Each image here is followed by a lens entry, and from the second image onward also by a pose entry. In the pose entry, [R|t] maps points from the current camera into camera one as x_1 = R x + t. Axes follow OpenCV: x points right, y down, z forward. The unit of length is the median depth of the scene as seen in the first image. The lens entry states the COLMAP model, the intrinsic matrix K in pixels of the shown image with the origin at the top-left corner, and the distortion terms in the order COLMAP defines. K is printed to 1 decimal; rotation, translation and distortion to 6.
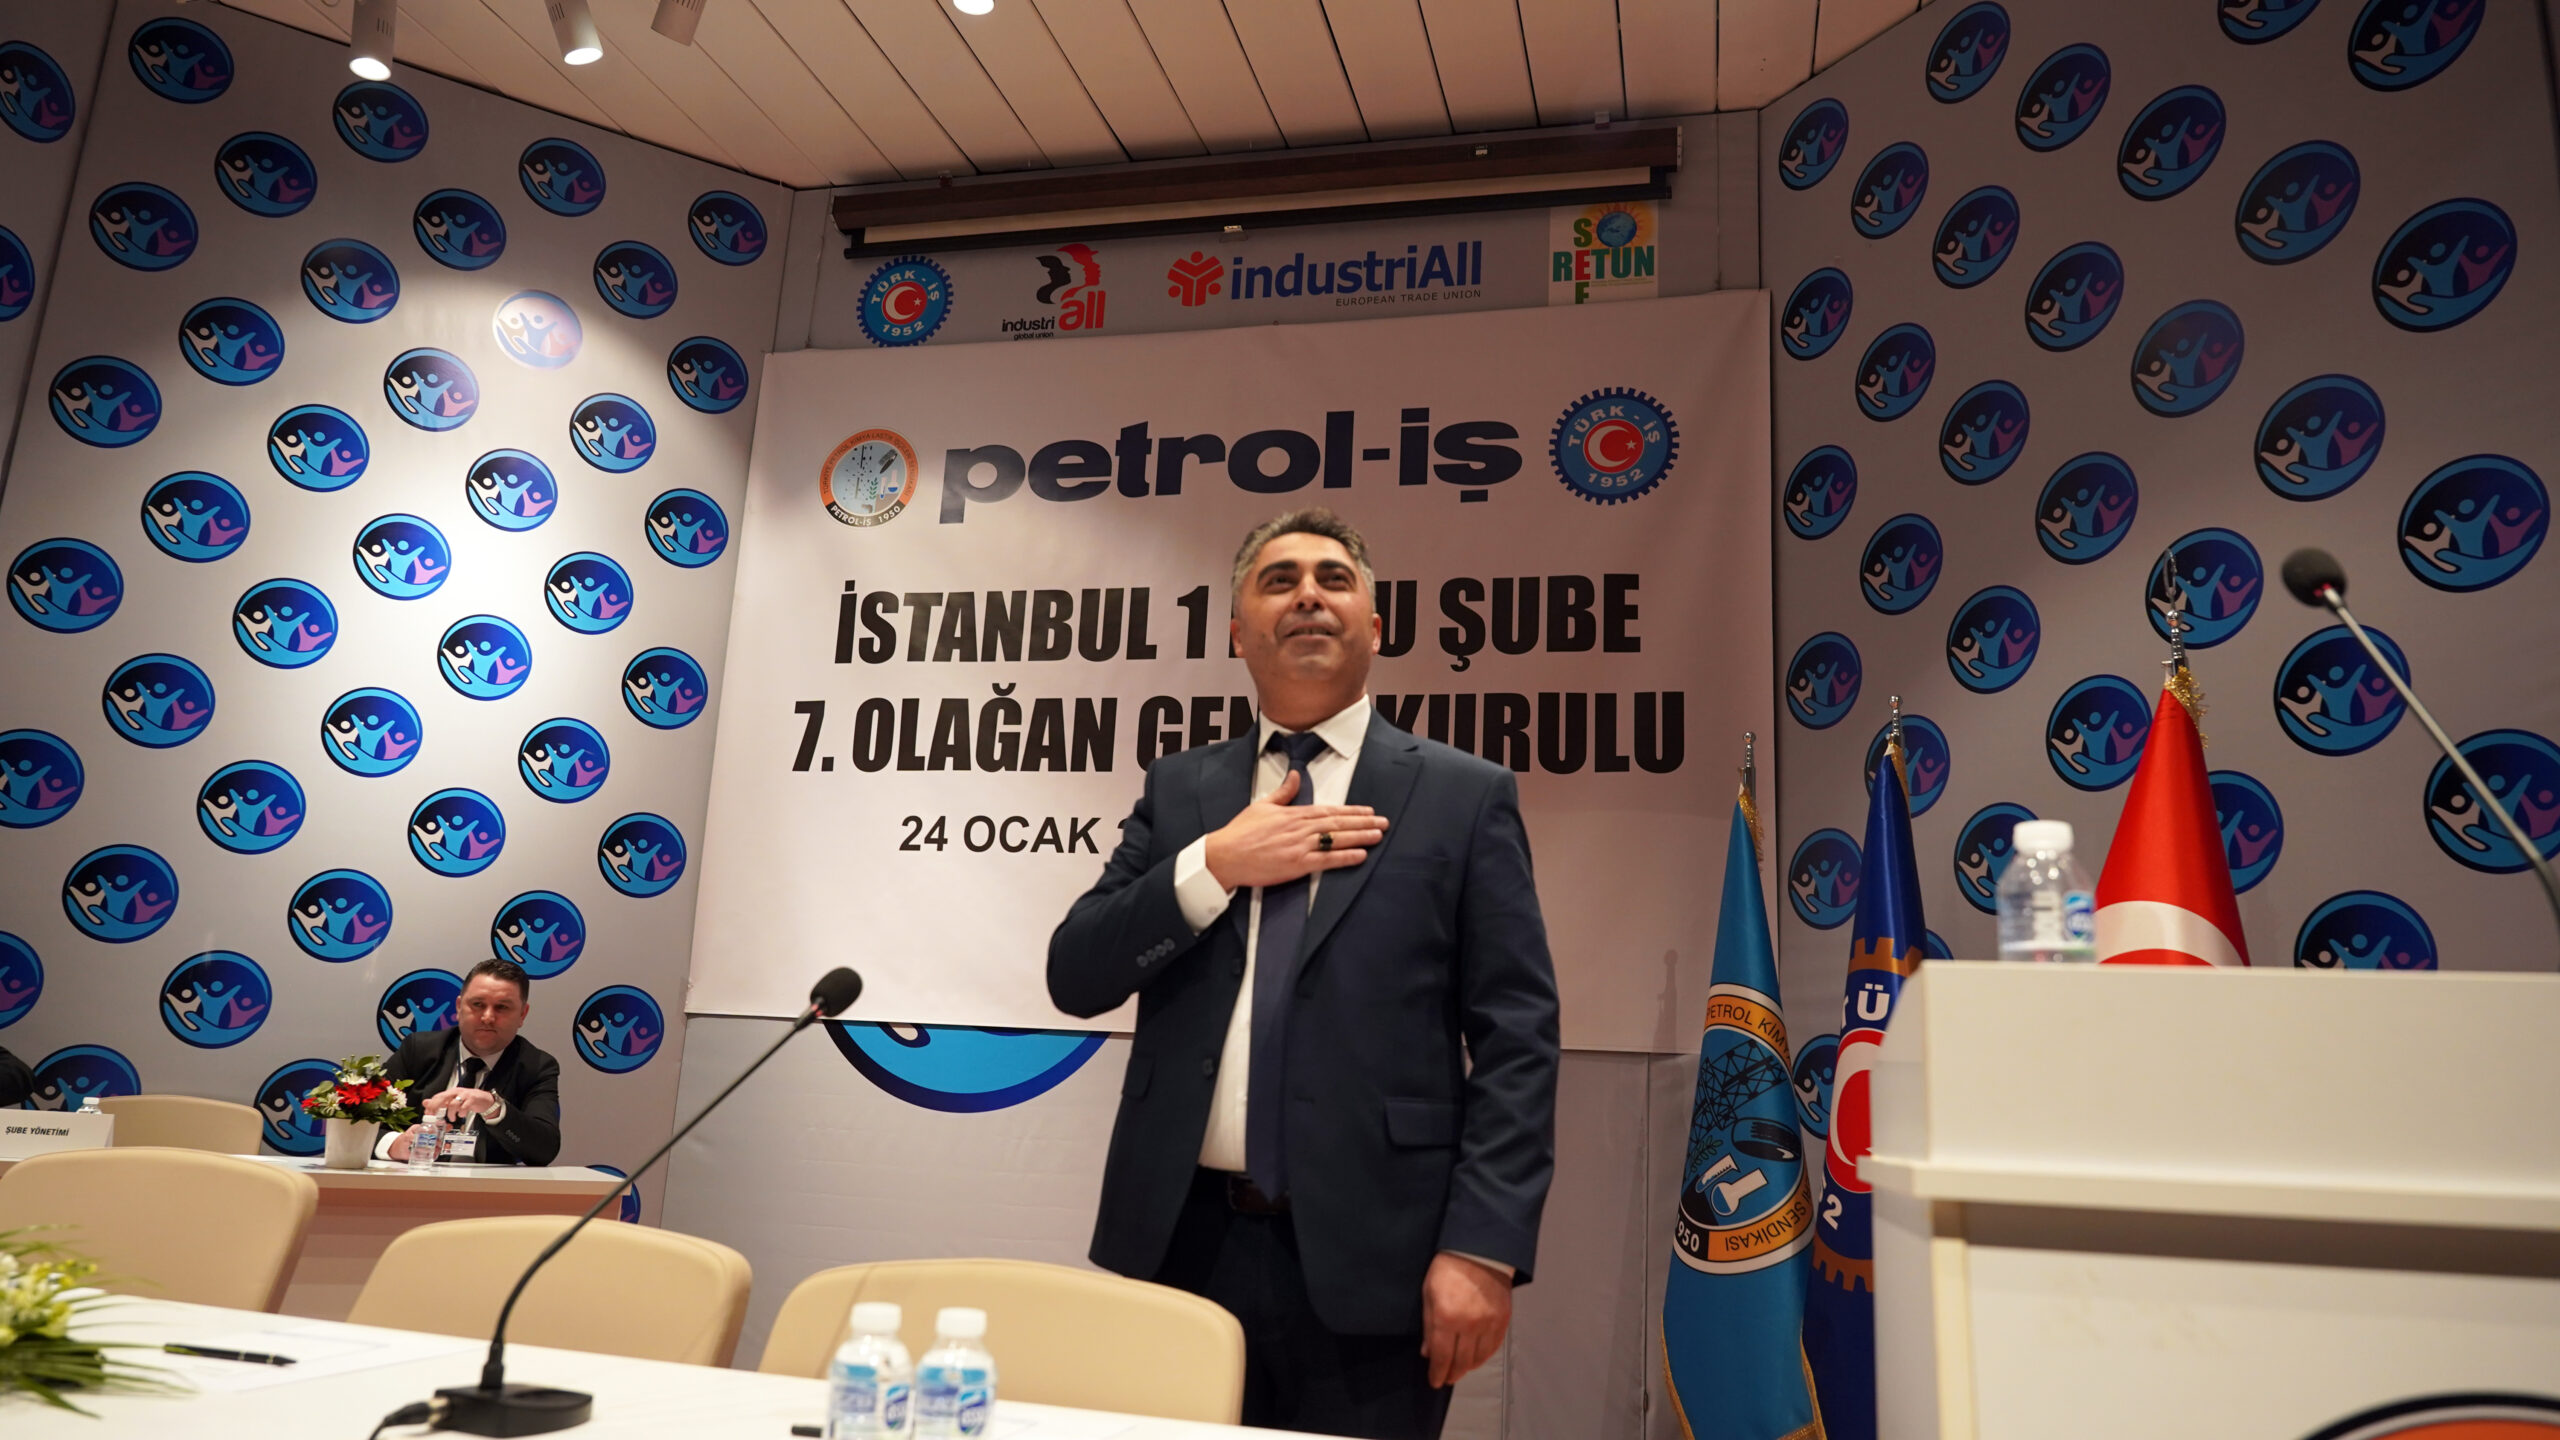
lens RADIAL K [[1706.0, 0, 1276.9], [0, 1706.0, 727.8], [0, 0, 1]] dist [-0.018635, 0.005474]
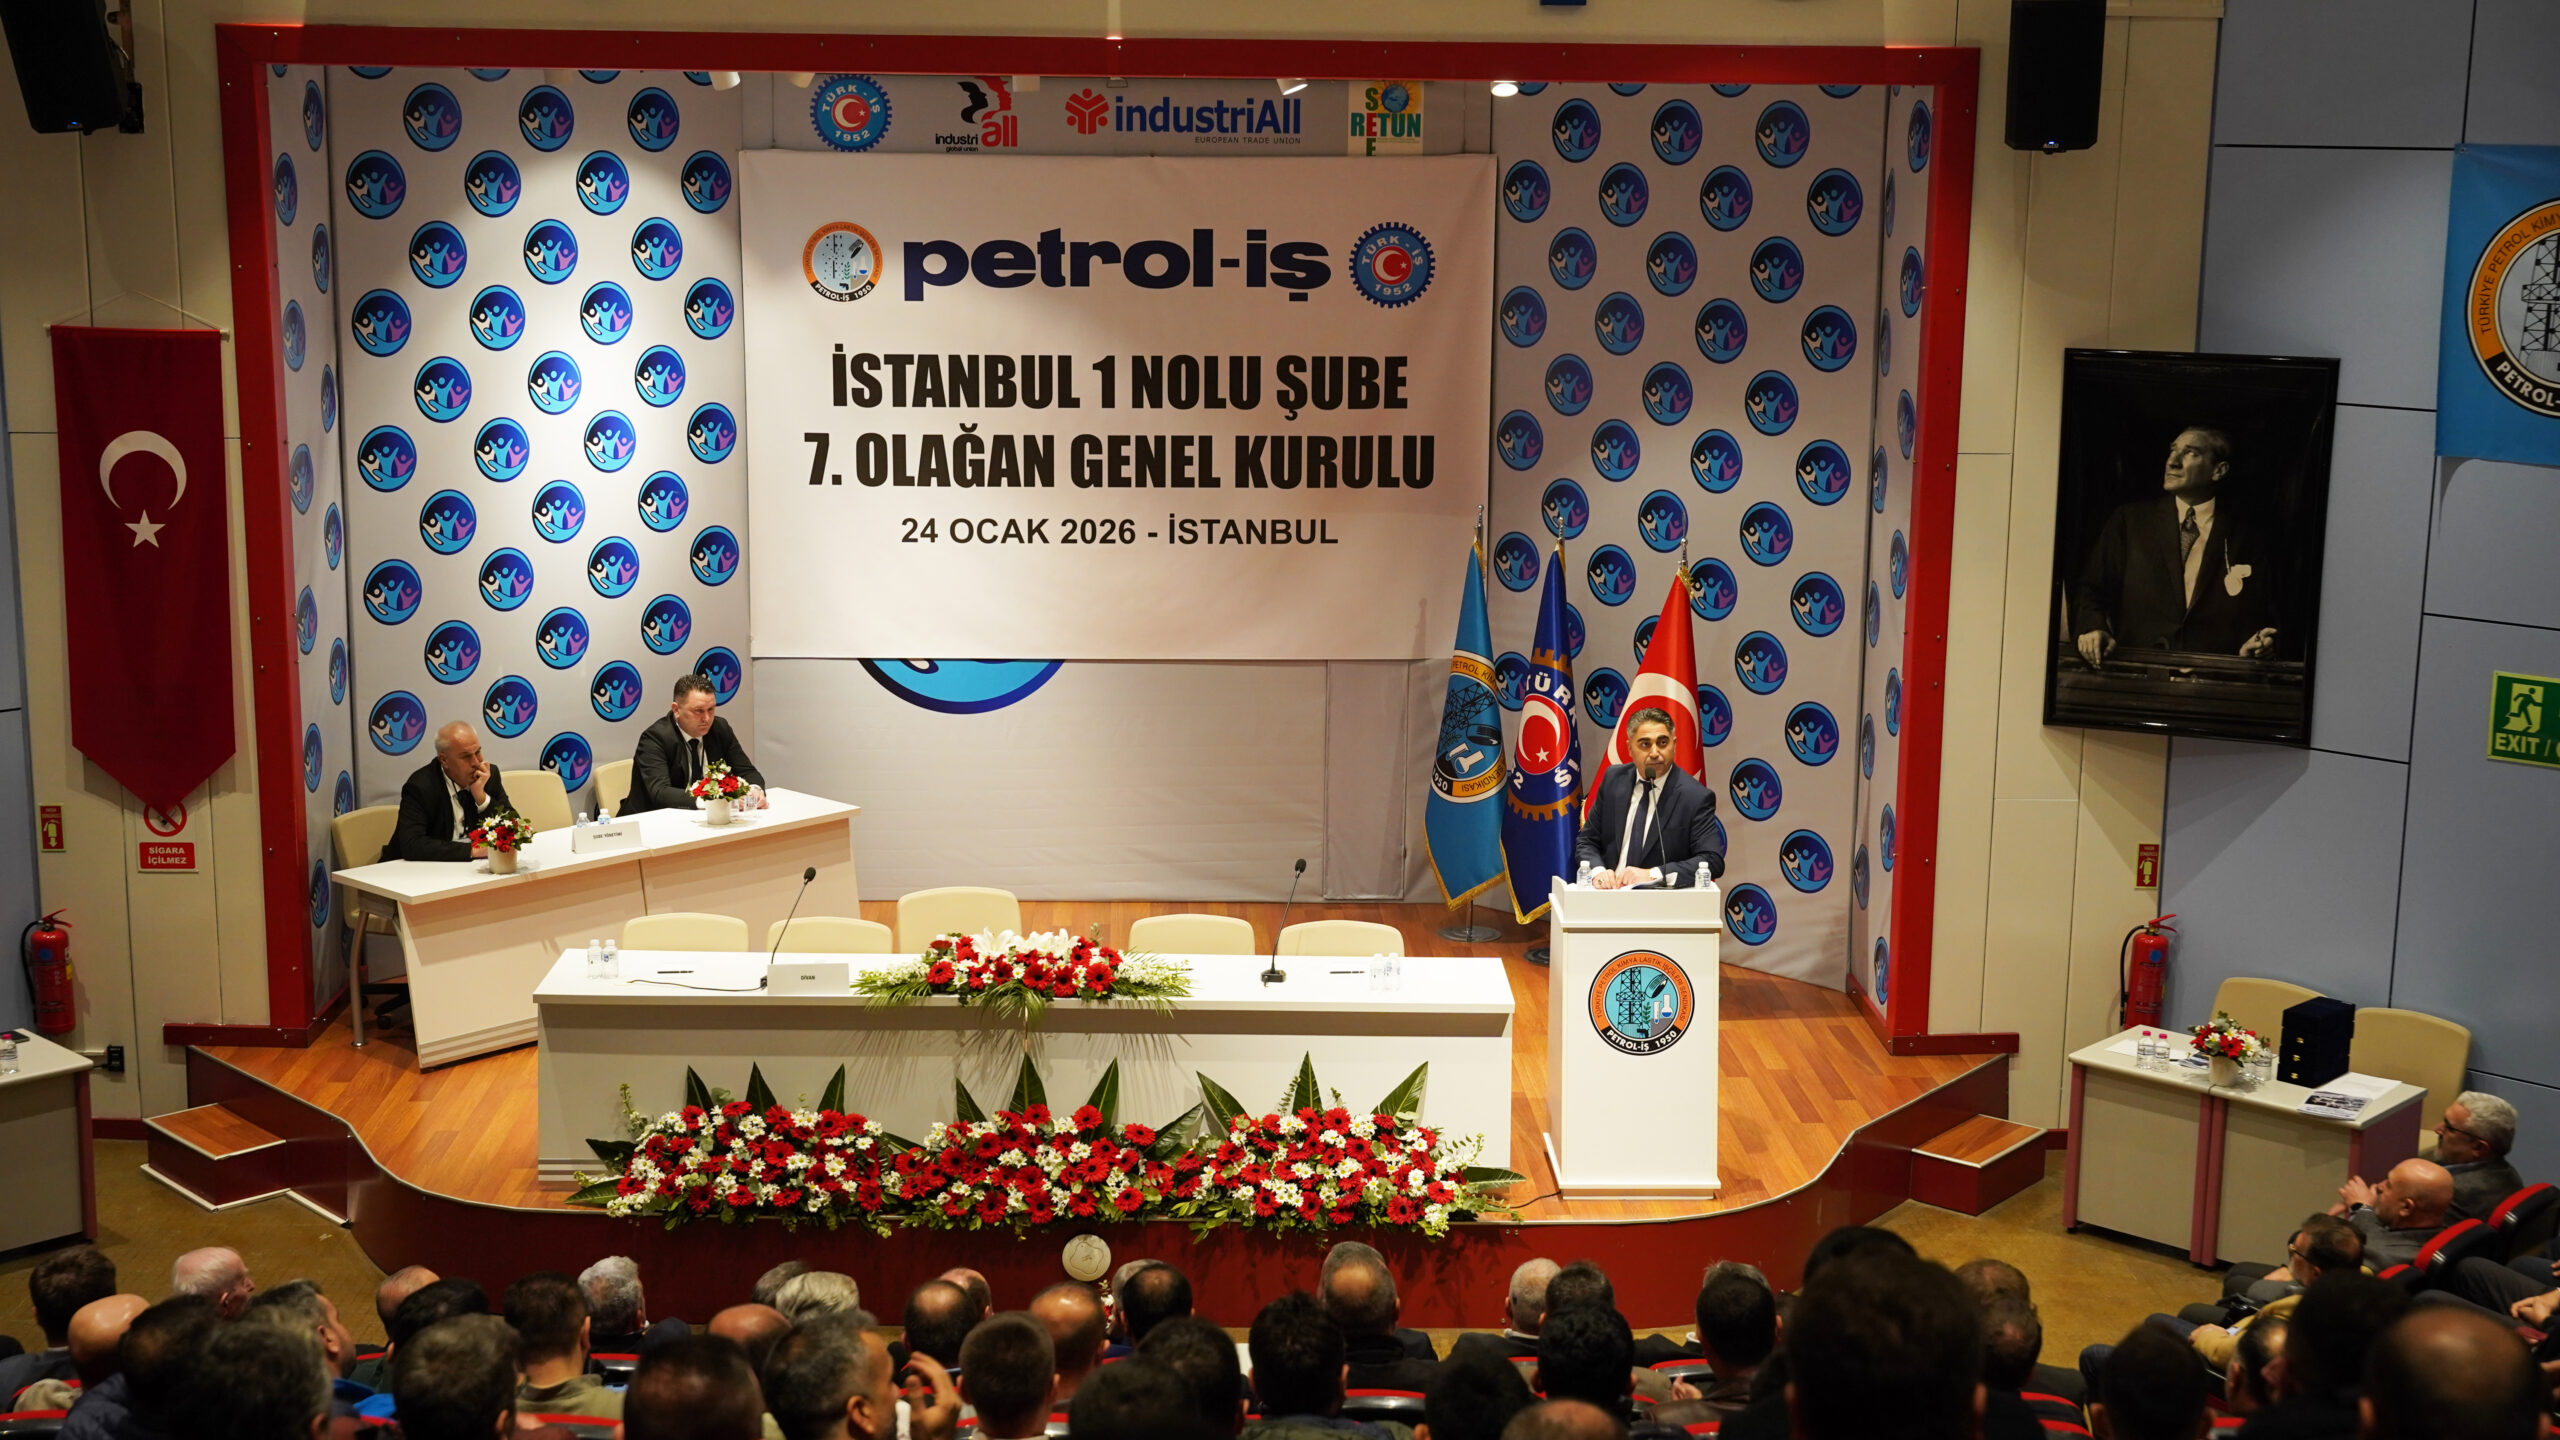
lens RADIAL K [[3143.6, 0, 1280.0], [0, 3143.6, 720.0], [0, 0, 1]] dist [-0.004047, -0.009728]
pose [[0.963696, -0.090799, 0.251090, -0.595340], [-0.019946, 0.913292, 0.406816, -0.878422], [-0.266257, -0.397055, 0.878325, -1.476496]]
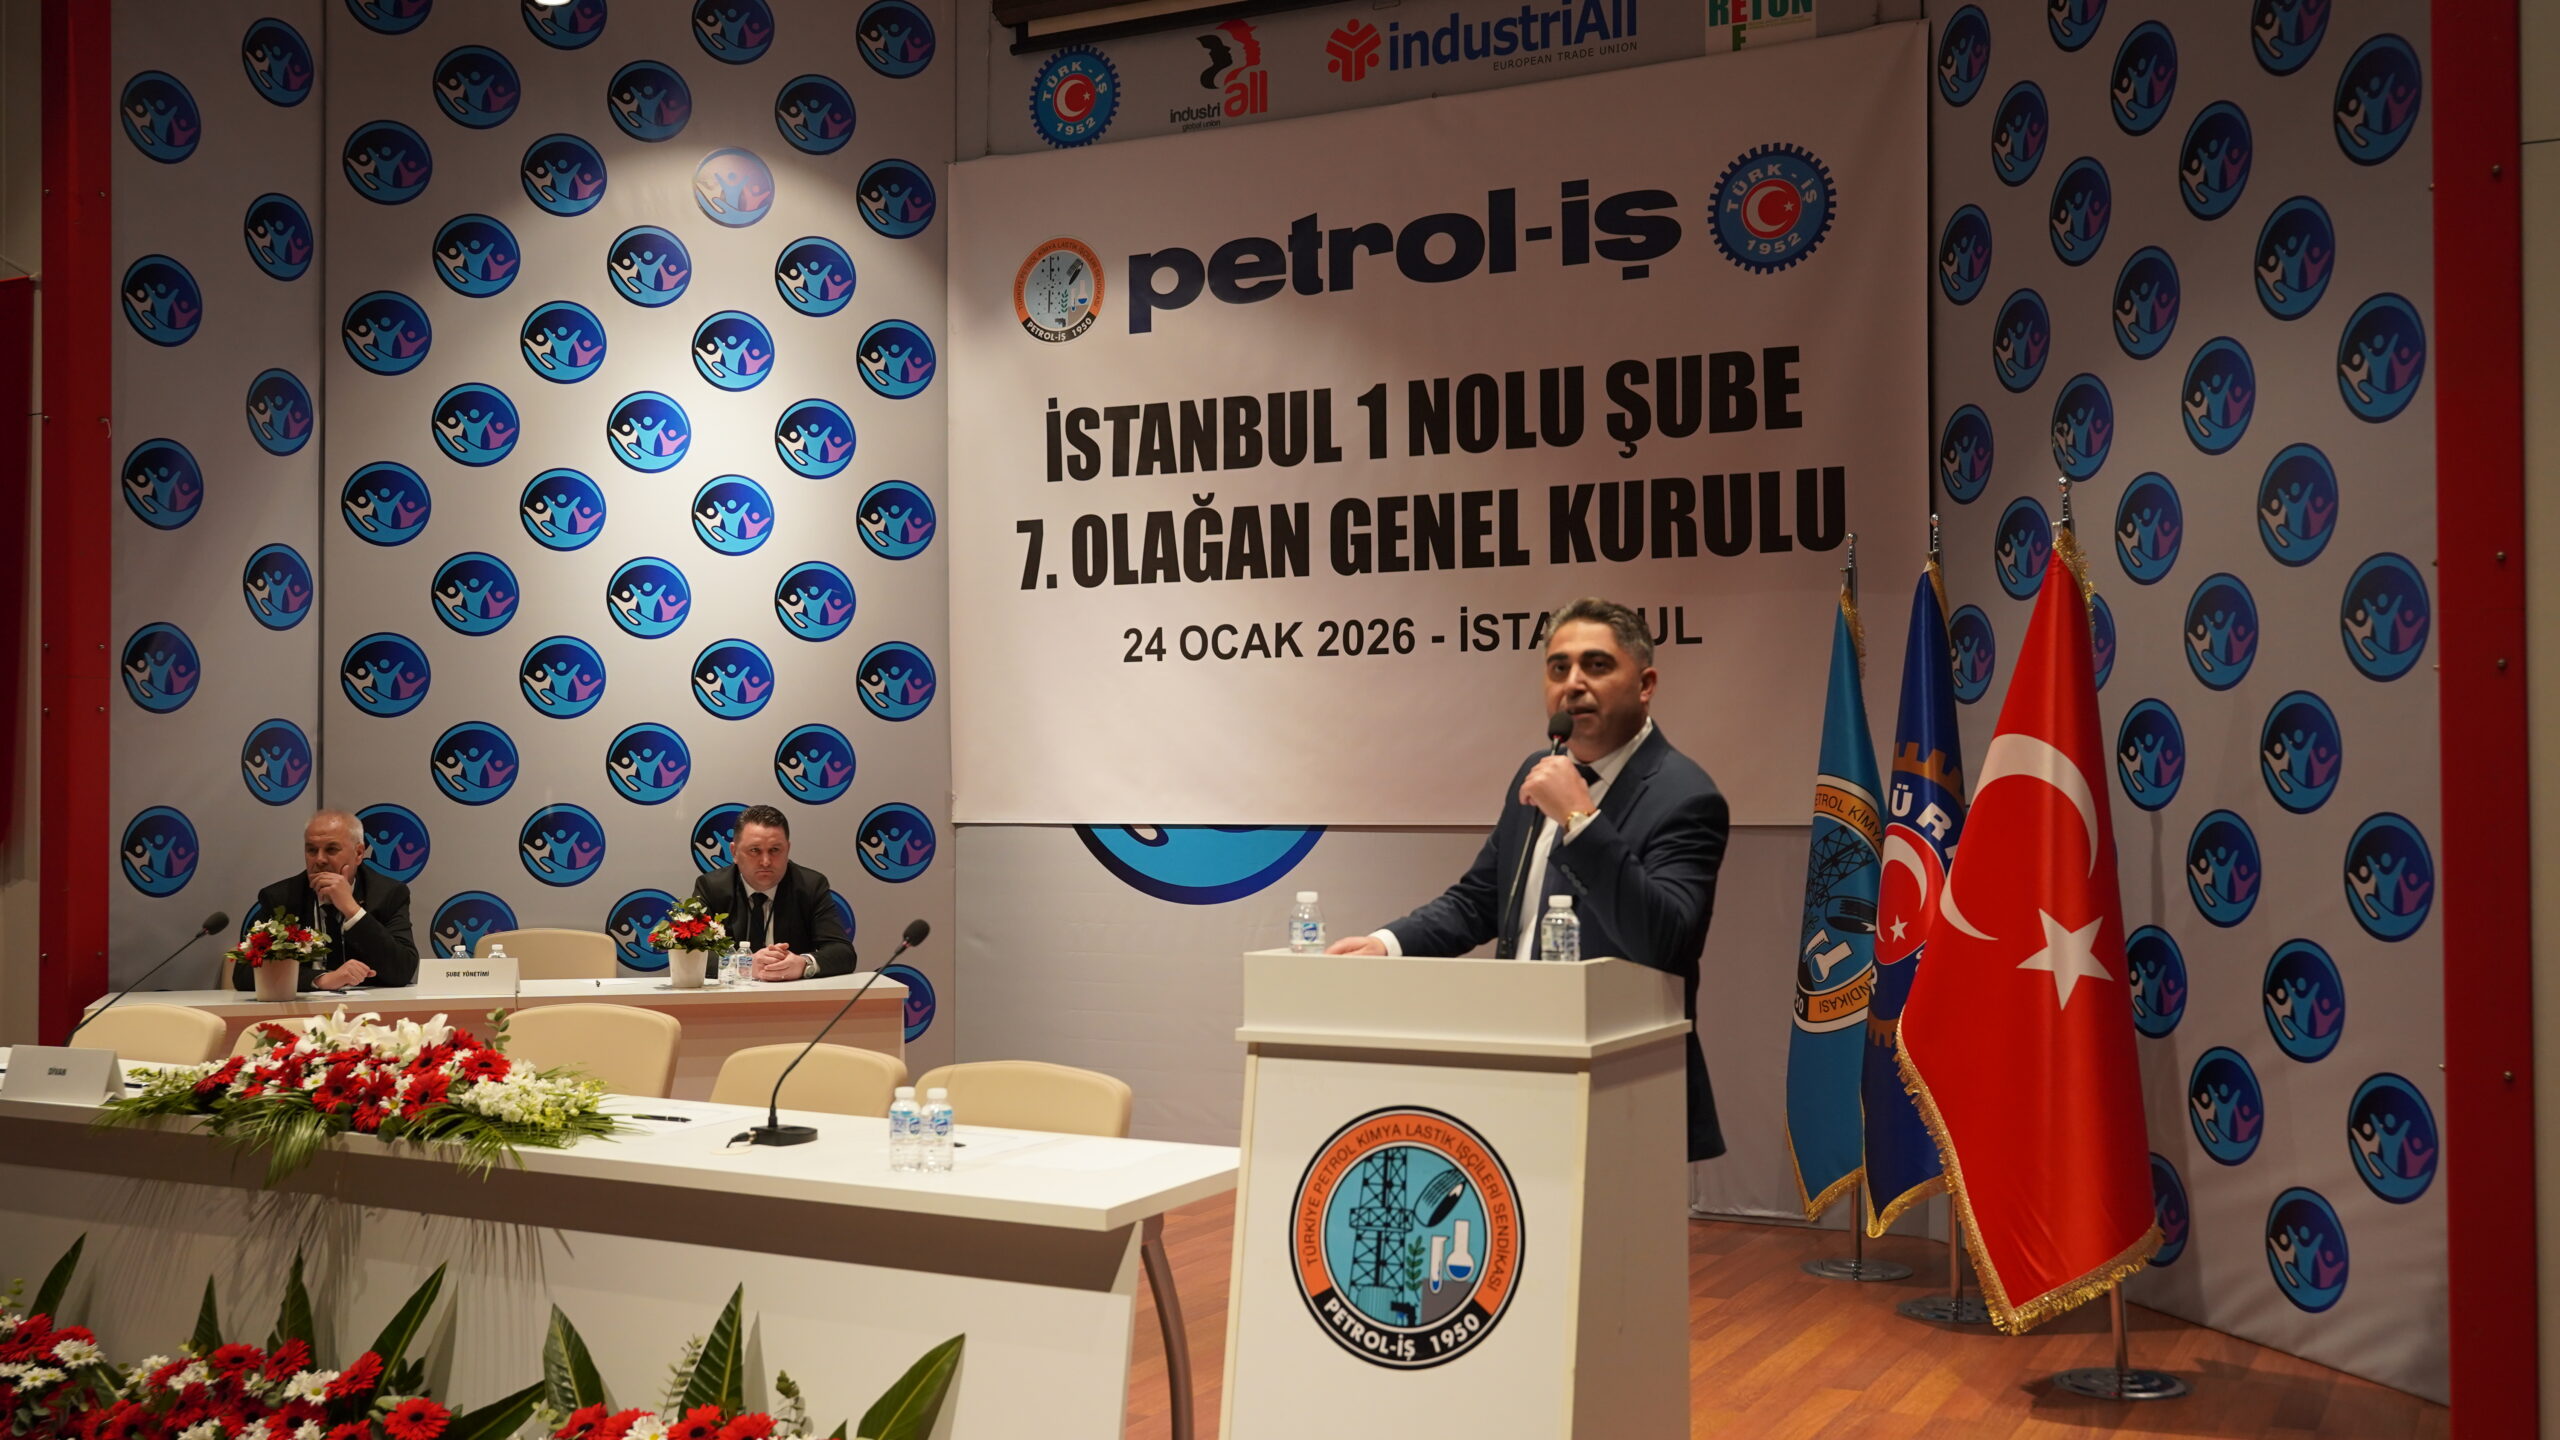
lens RADIAL K [[2507.2, 0, 1285.8], [0, 2507.2, 732.0], [0, 0, 1]] dist [-0.005230, 0.002477]
pose [[0.968337, -0.060641, -0.242169, 0.246143], [0.106771, 0.977452, 0.182173, -0.156795], [0.225662, -0.202261, 0.952978, -0.456082]]
